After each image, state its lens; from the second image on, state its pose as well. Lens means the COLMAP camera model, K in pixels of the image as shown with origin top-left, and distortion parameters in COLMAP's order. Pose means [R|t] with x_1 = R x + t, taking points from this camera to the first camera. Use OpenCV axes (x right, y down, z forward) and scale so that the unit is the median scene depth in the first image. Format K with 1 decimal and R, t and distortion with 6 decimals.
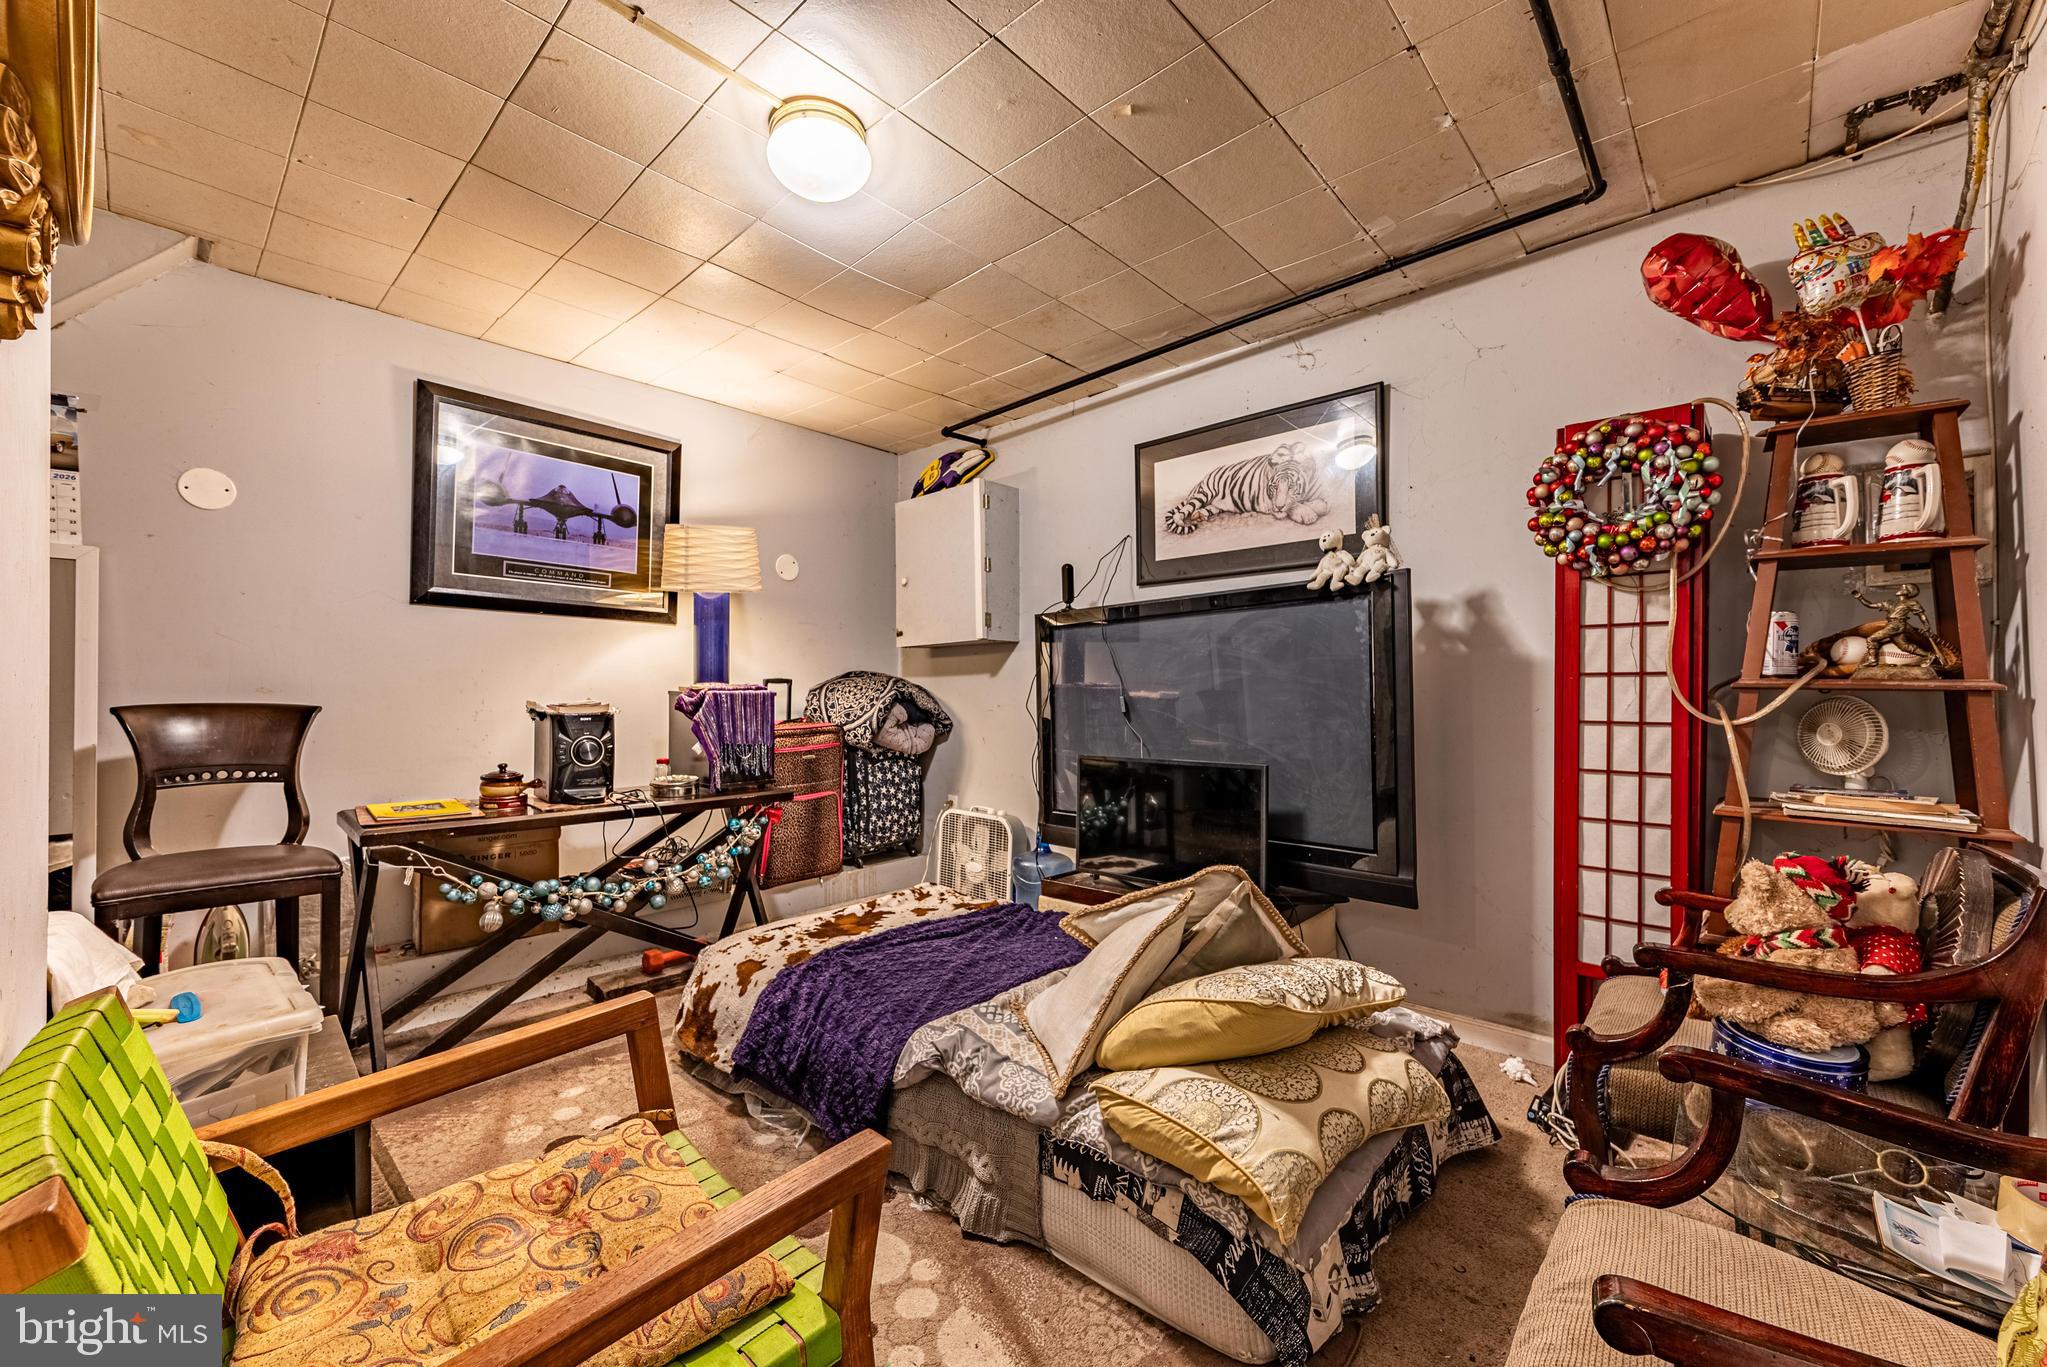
lens RADIAL K [[807.2, 0, 1026.9], [0, 807.2, 691.3], [0, 0, 1]] dist [0.000554, 0.000170]
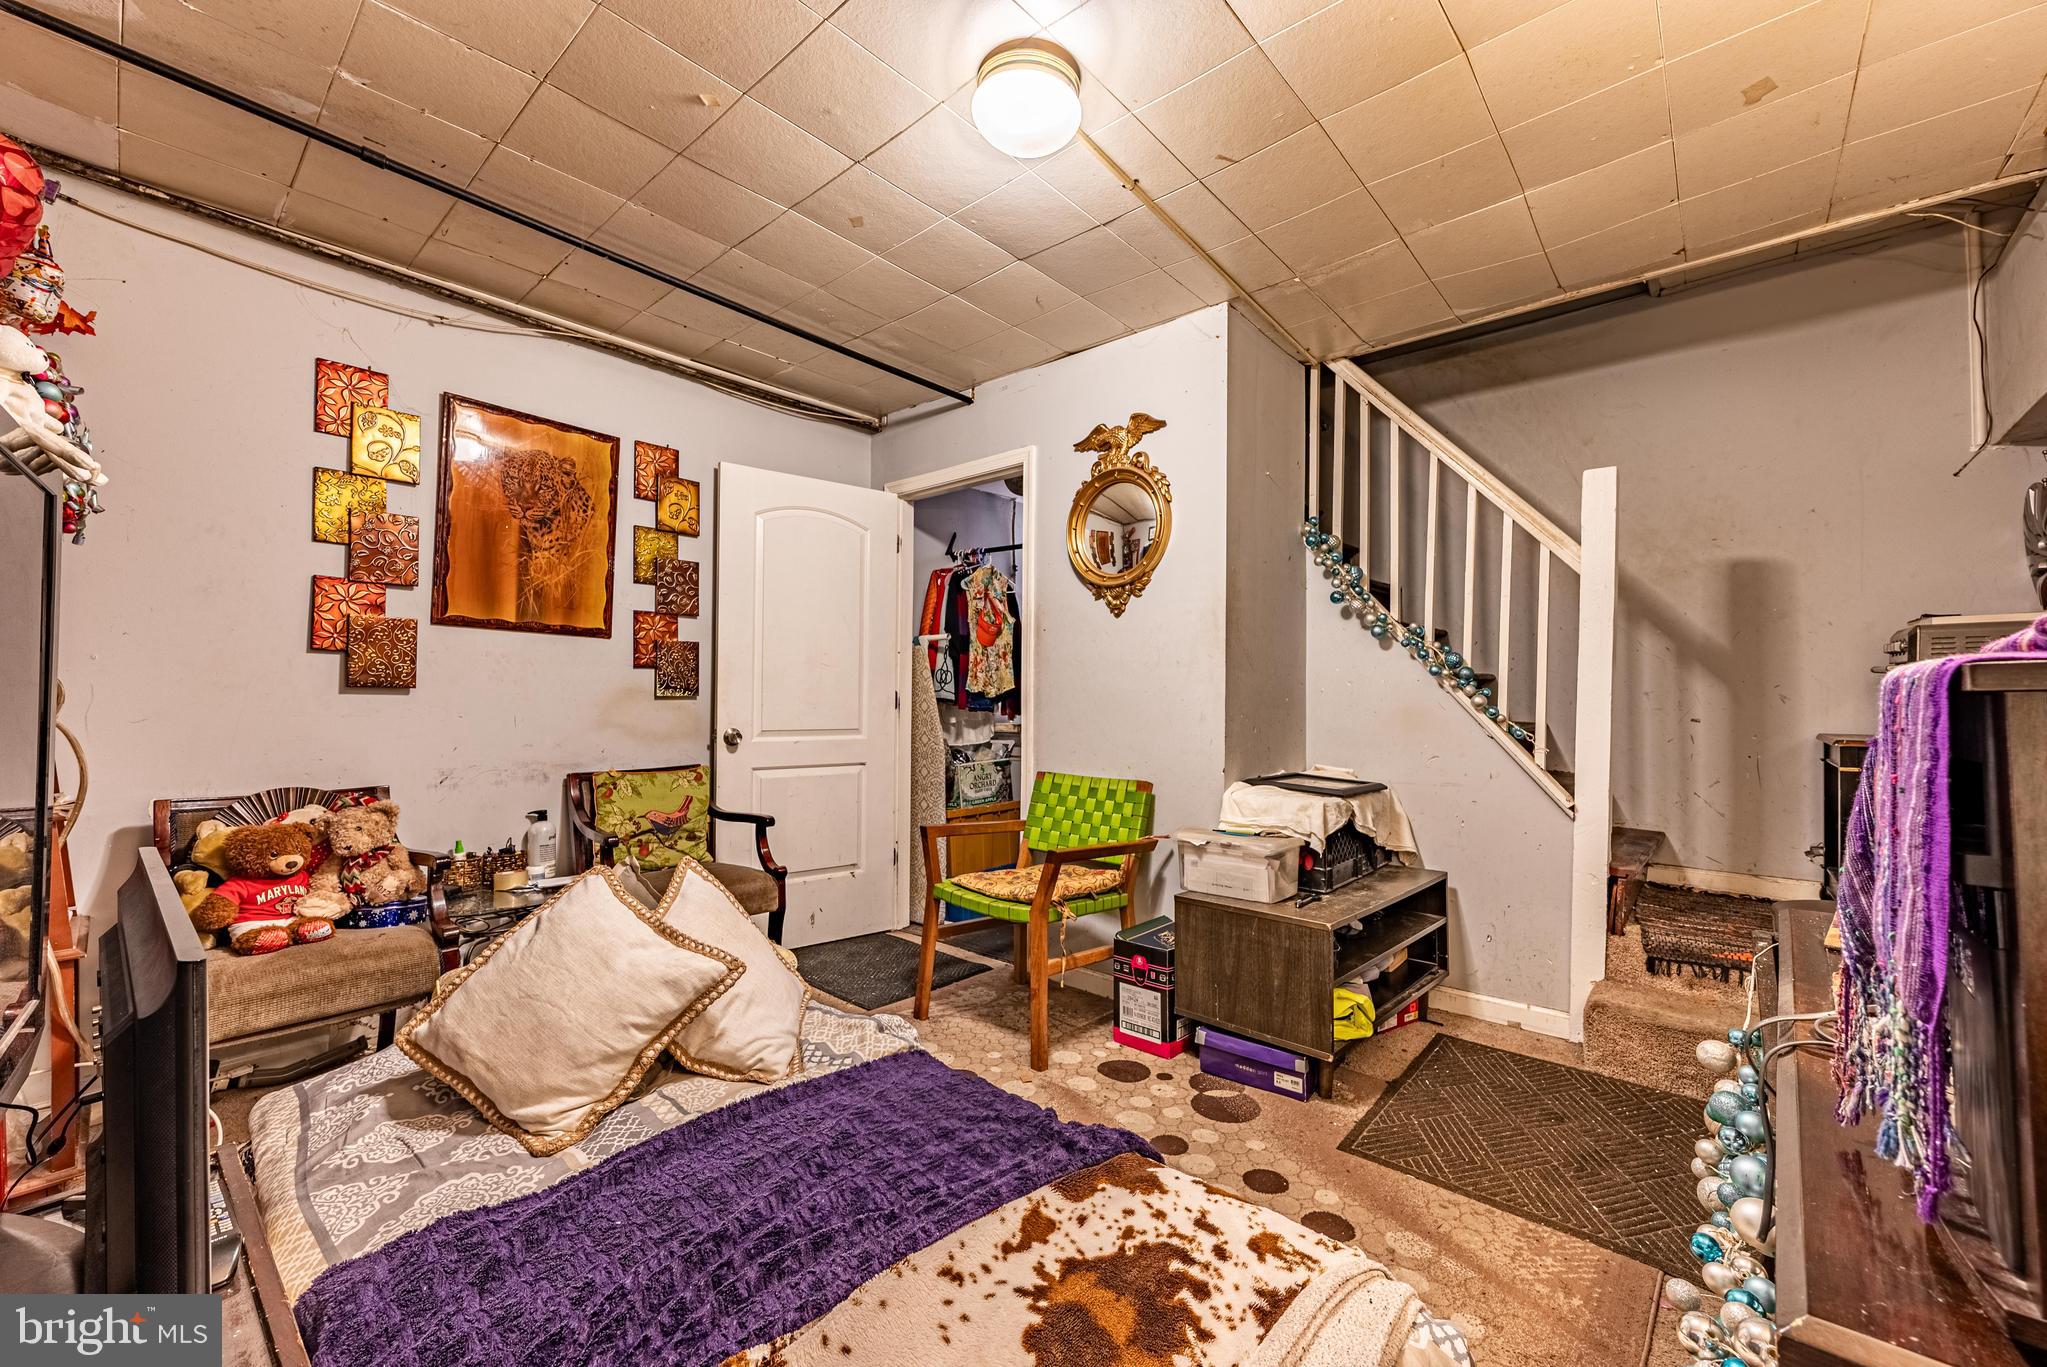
lens RADIAL K [[807.4, 0, 1022.9], [0, 807.4, 686.5], [0, 0, 1]] dist [-0.000524, 0.000201]
pose [[-0.999957, -0.000899, -0.009255, -0.170456], [-0.000717, 0.999807, -0.019632, 0.009061], [0.009270, -0.019625, -0.999764, 1.322613]]
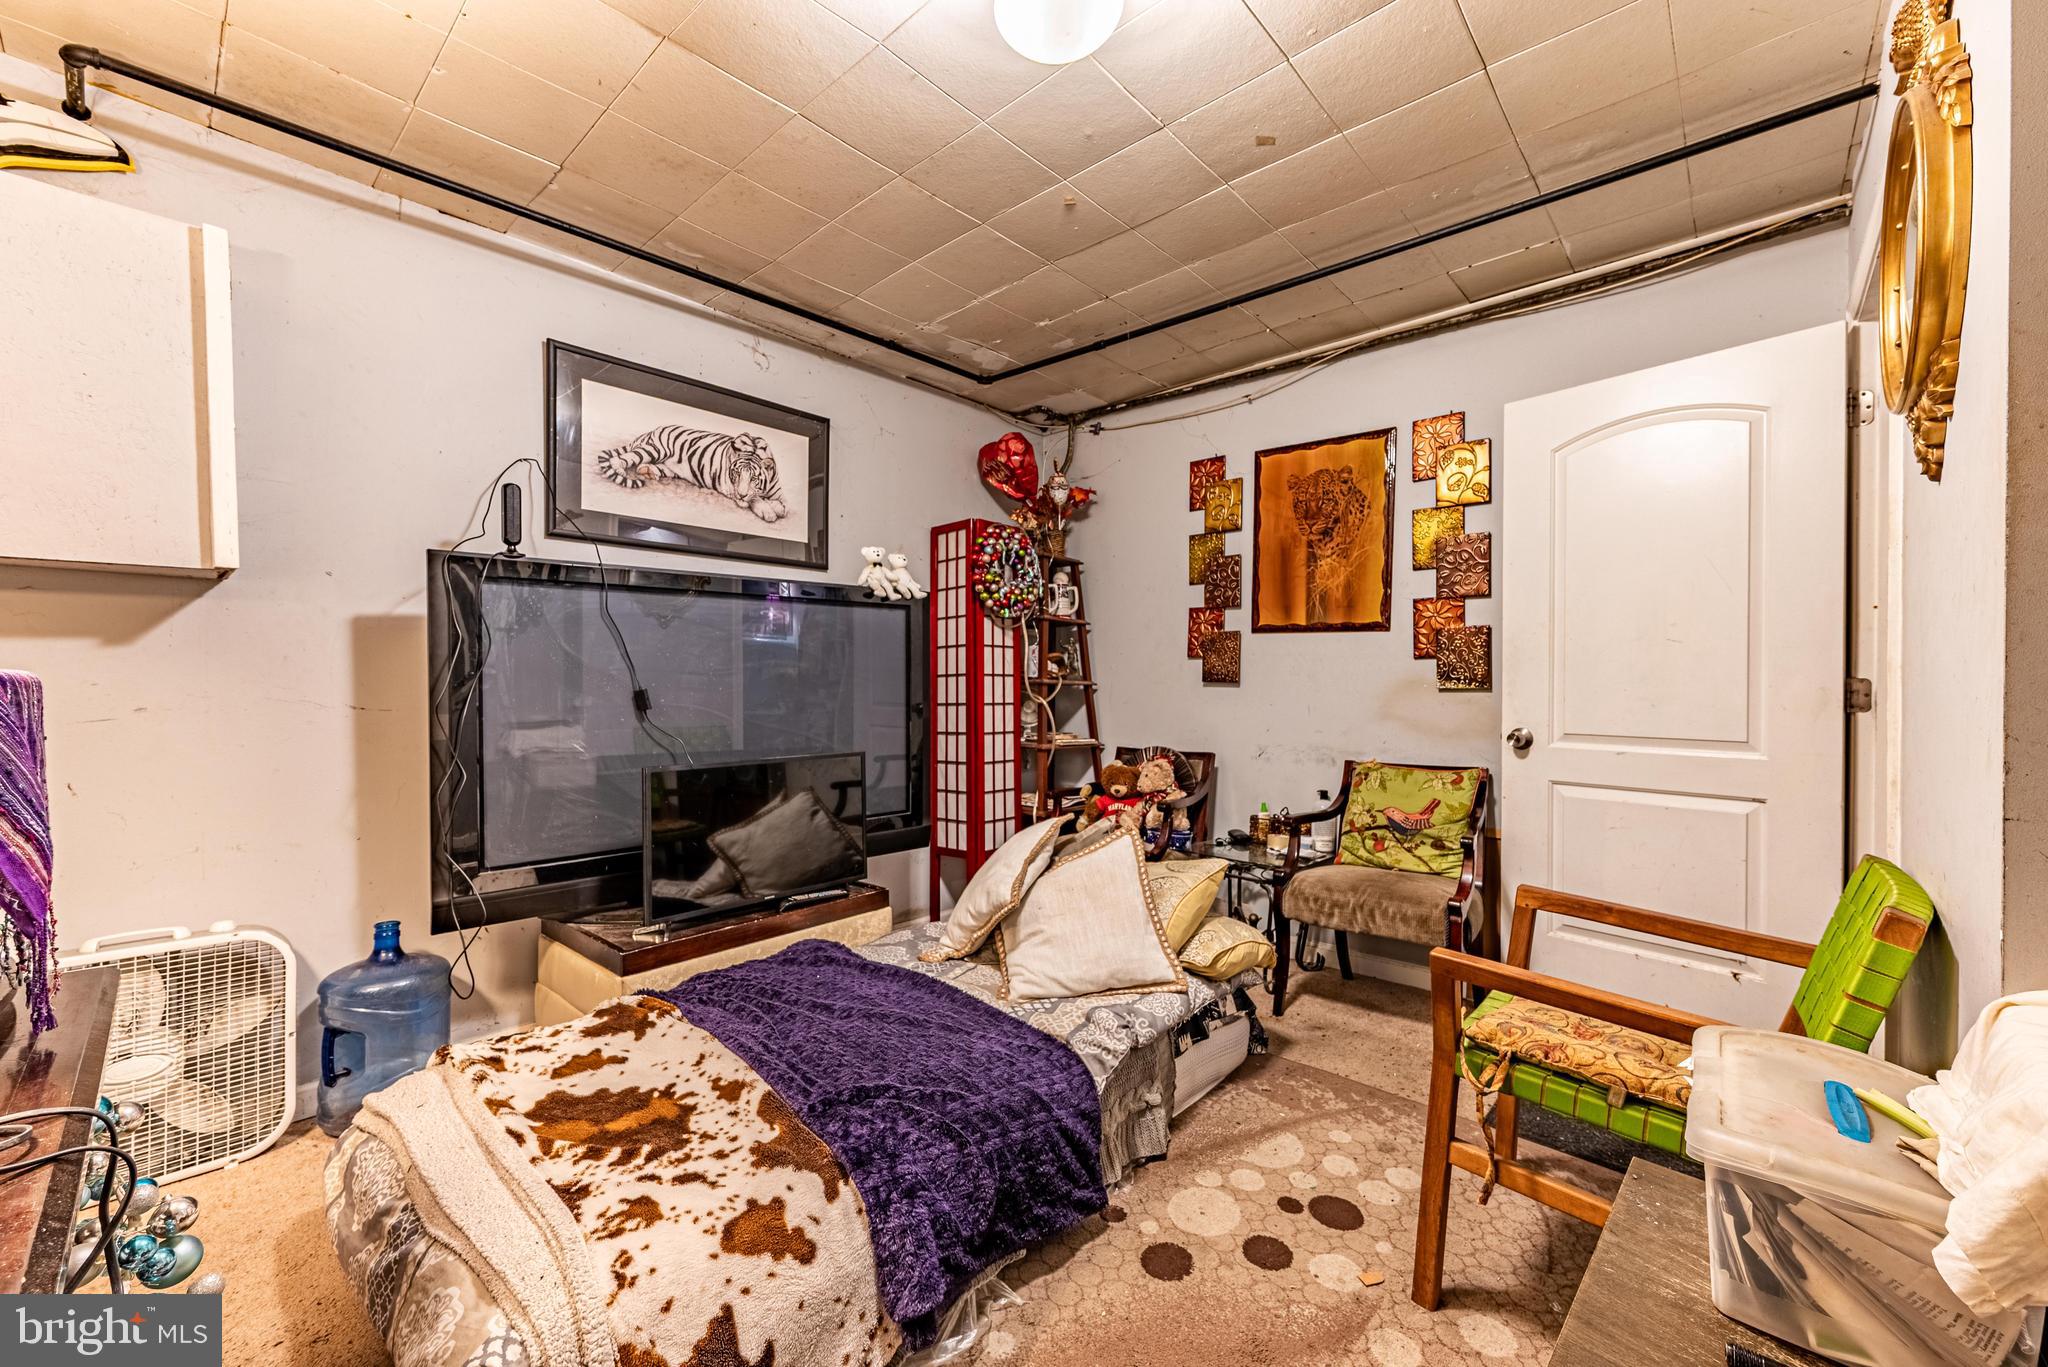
lens RADIAL K [[807.8, 0, 1023.4], [0, 807.8, 686.5], [0, 0, 1]] dist [-0.000524, 0.000201]
pose [[-0.001041, 0.001568, 0.999998, -0.724911], [-0.007034, 0.999974, -0.001576, 0.003588], [-0.999975, -0.007036, -0.001029, 0.713162]]
